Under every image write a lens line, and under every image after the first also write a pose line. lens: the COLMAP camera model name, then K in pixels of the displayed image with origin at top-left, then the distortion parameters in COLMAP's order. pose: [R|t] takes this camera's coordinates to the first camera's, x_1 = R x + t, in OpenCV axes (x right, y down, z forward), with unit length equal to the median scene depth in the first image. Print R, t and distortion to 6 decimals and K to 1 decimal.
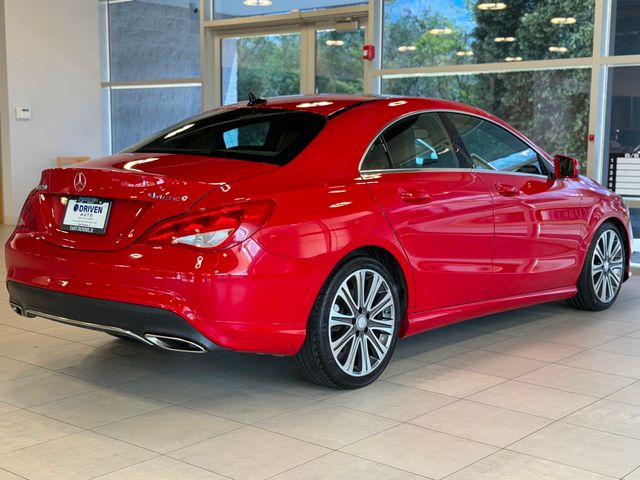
lens RADIAL K [[933.3, 0, 321.9], [0, 933.3, 239.8], [0, 0, 1]] dist [0.103326, 0.000000]
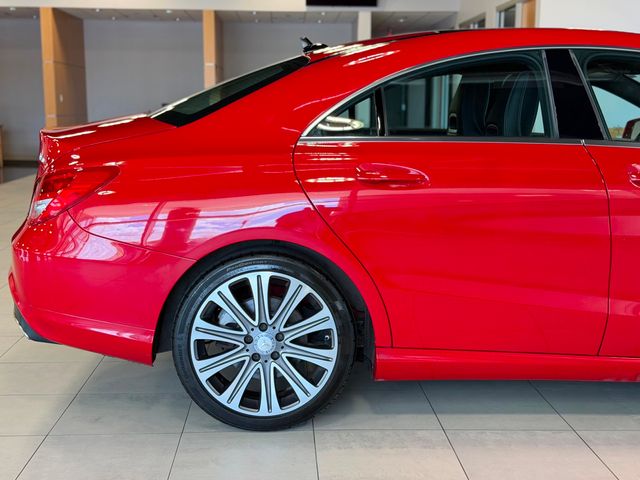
lens RADIAL K [[915.5, 0, 308.8], [0, 915.5, 237.8], [0, 0, 1]] dist [0.103376, 0.000000]
pose [[0.647984, 0.096266, -0.755546, 0.582442], [-0.077314, 0.995170, 0.060489, -0.038912], [0.757719, 0.019219, 0.652297, 0.541320]]
